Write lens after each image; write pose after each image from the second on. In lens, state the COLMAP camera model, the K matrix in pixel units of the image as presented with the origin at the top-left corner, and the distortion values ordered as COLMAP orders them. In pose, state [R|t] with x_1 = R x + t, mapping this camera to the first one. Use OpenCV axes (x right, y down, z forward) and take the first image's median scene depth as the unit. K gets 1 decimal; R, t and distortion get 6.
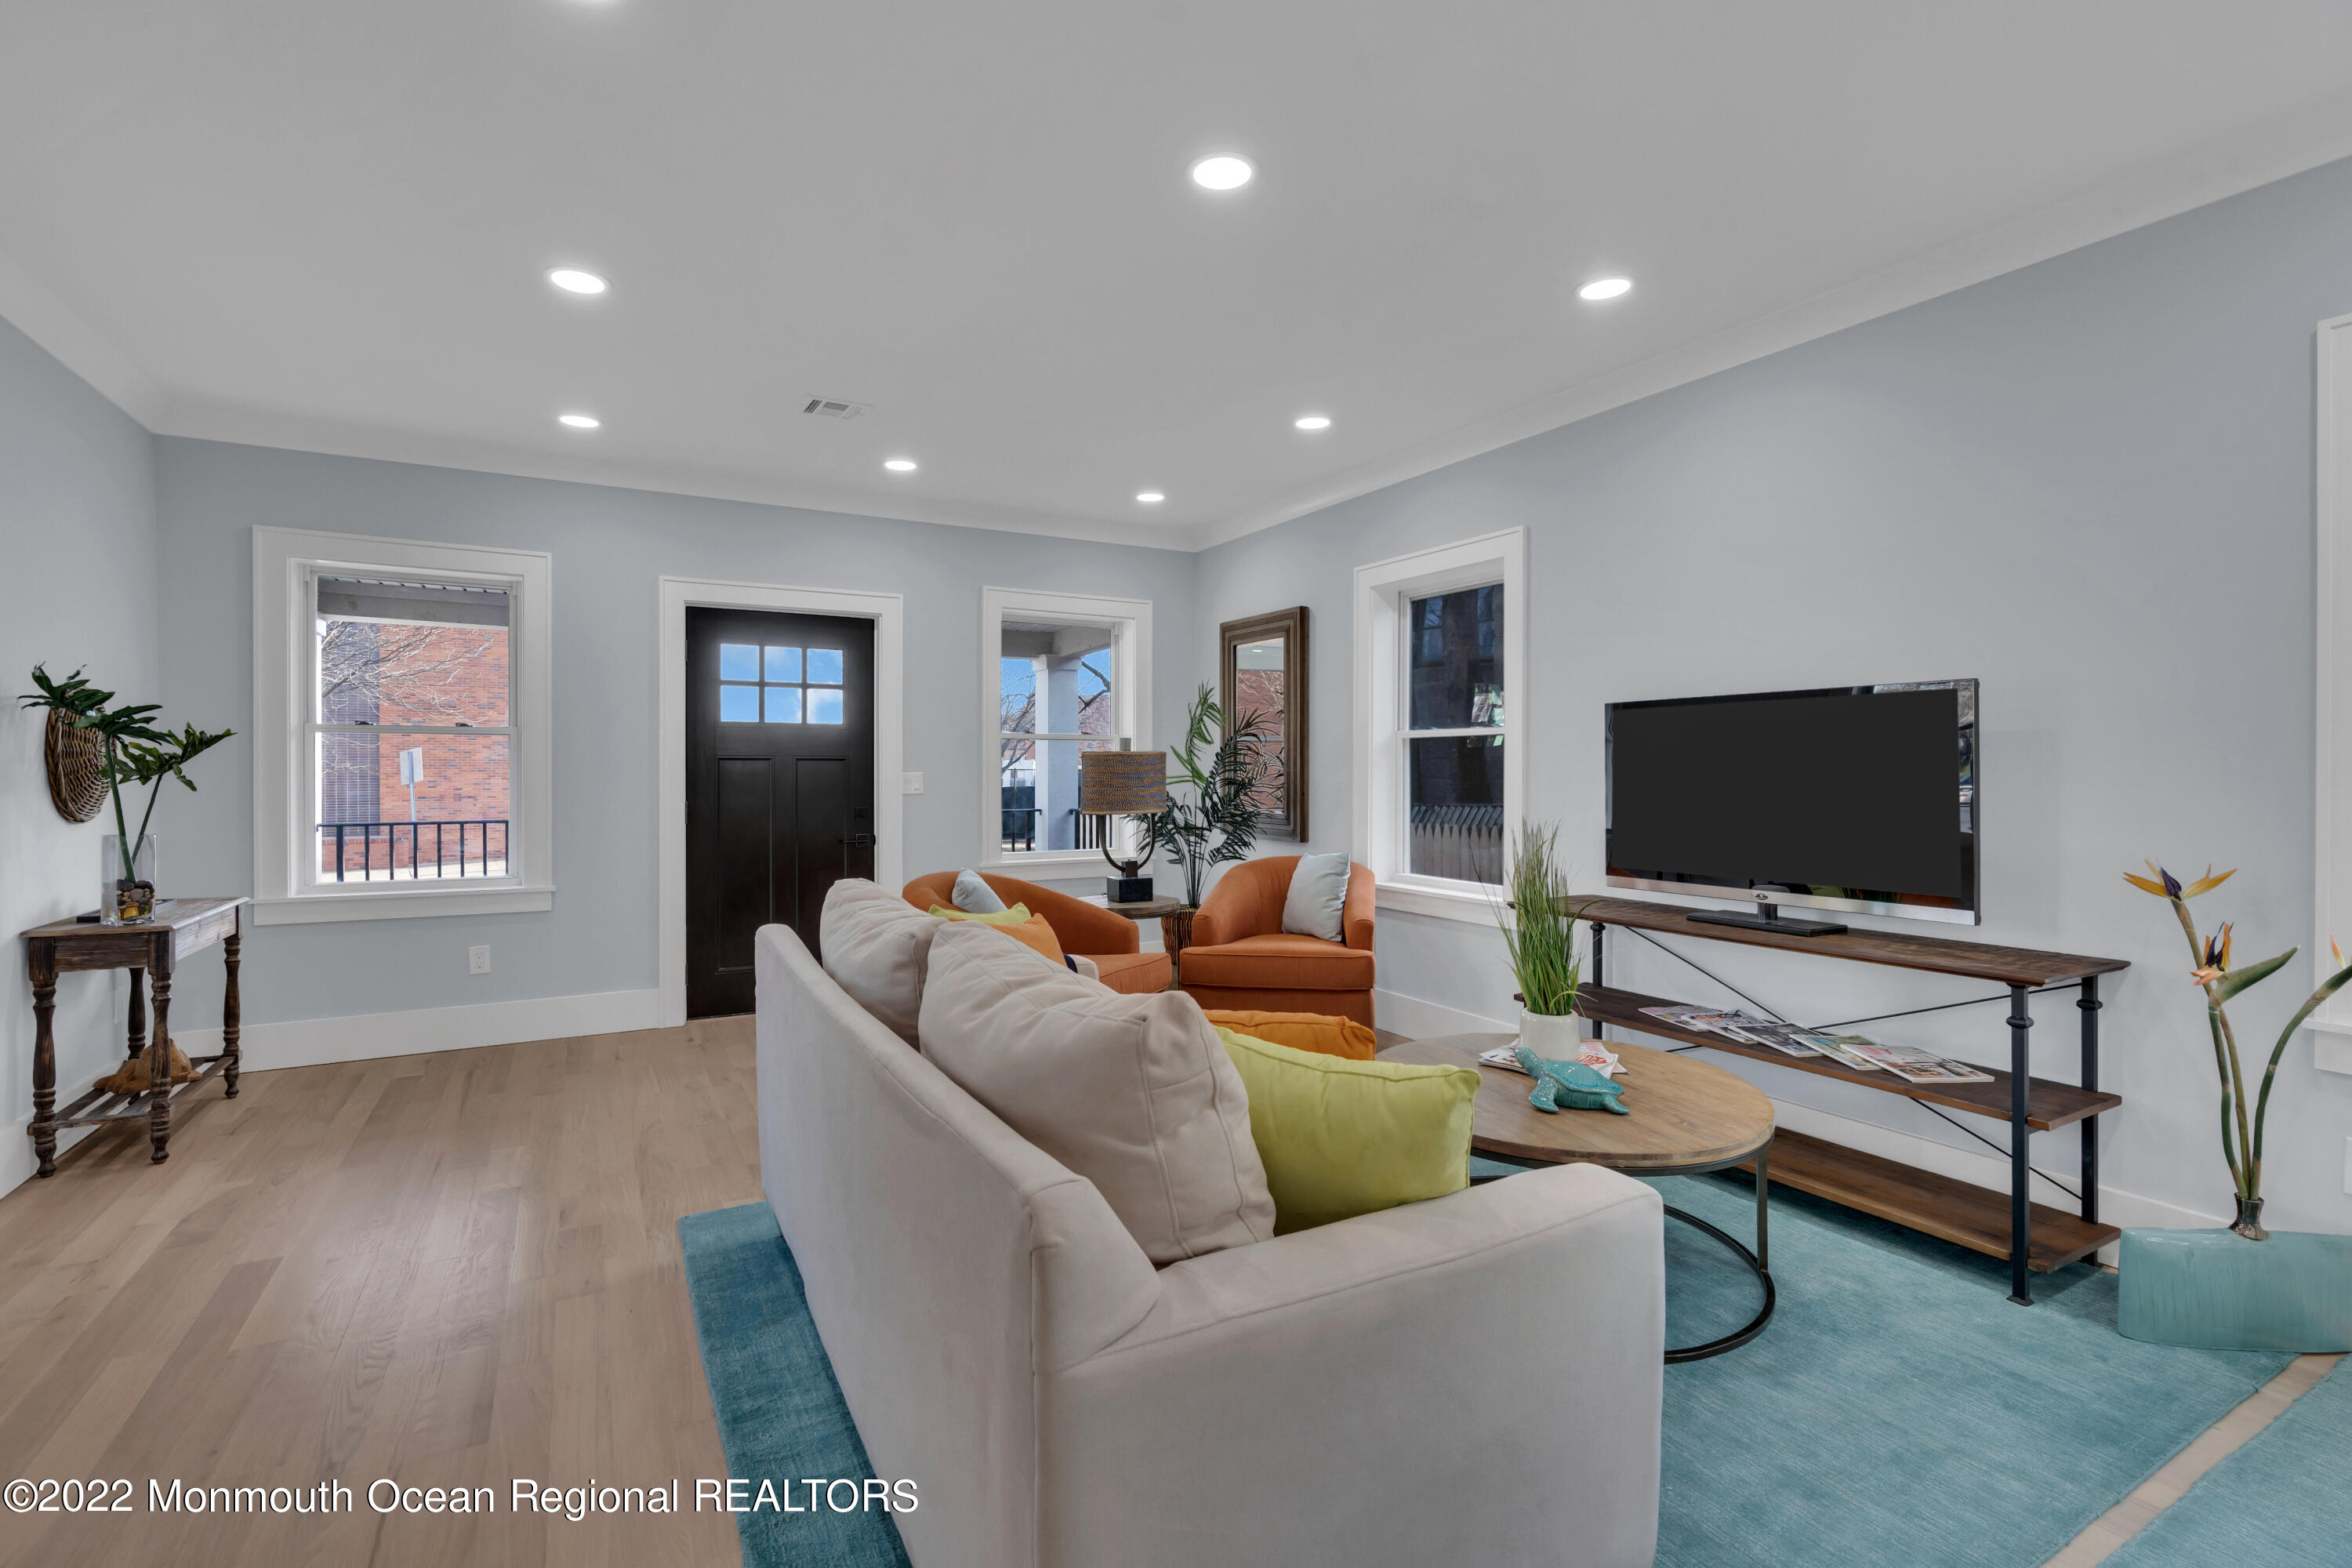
lens RADIAL K [[1071.8, 0, 1165.6], [0, 1071.8, 778.3], [0, 0, 1]] dist [-0.002858, 0.000055]
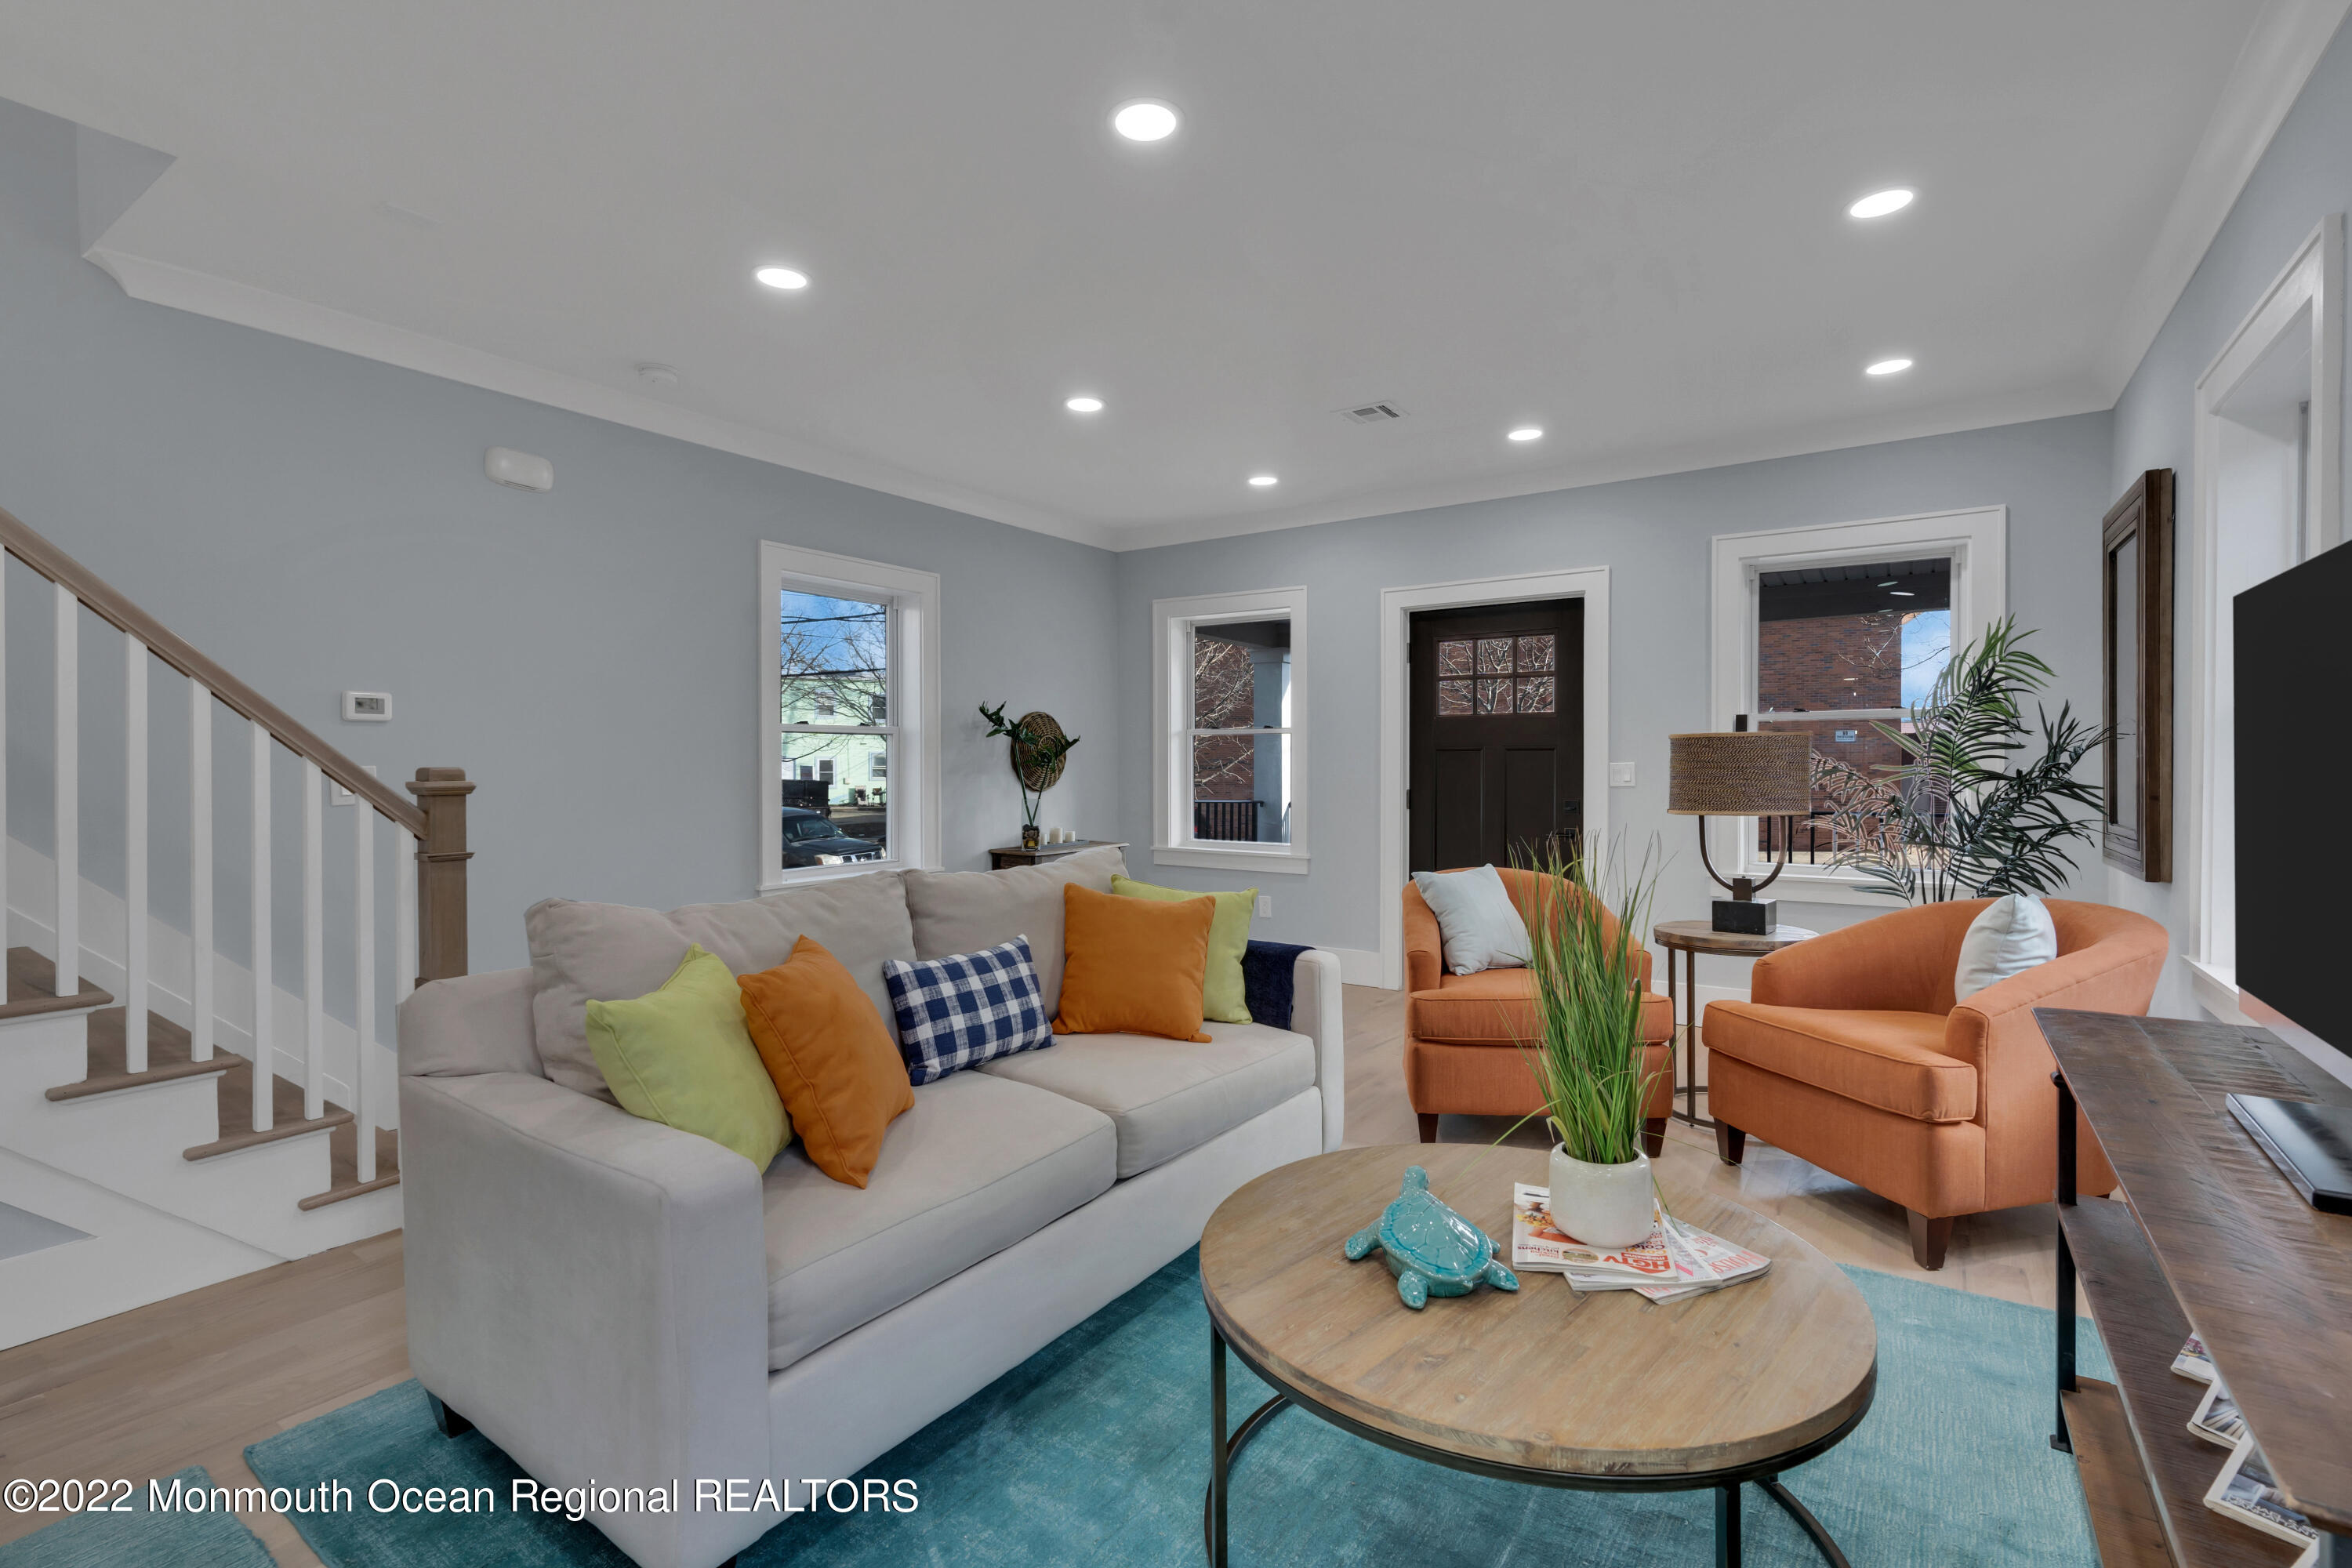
lens RADIAL K [[1076.8, 0, 1161.7], [0, 1076.8, 769.2], [0, 0, 1]] dist [0.001050, 0.000327]
pose [[0.435020, 0.001340, -0.900420, 0.518657], [-0.008076, 0.999964, -0.002413, 0.006301], [0.900385, 0.008322, 0.435015, 0.342362]]
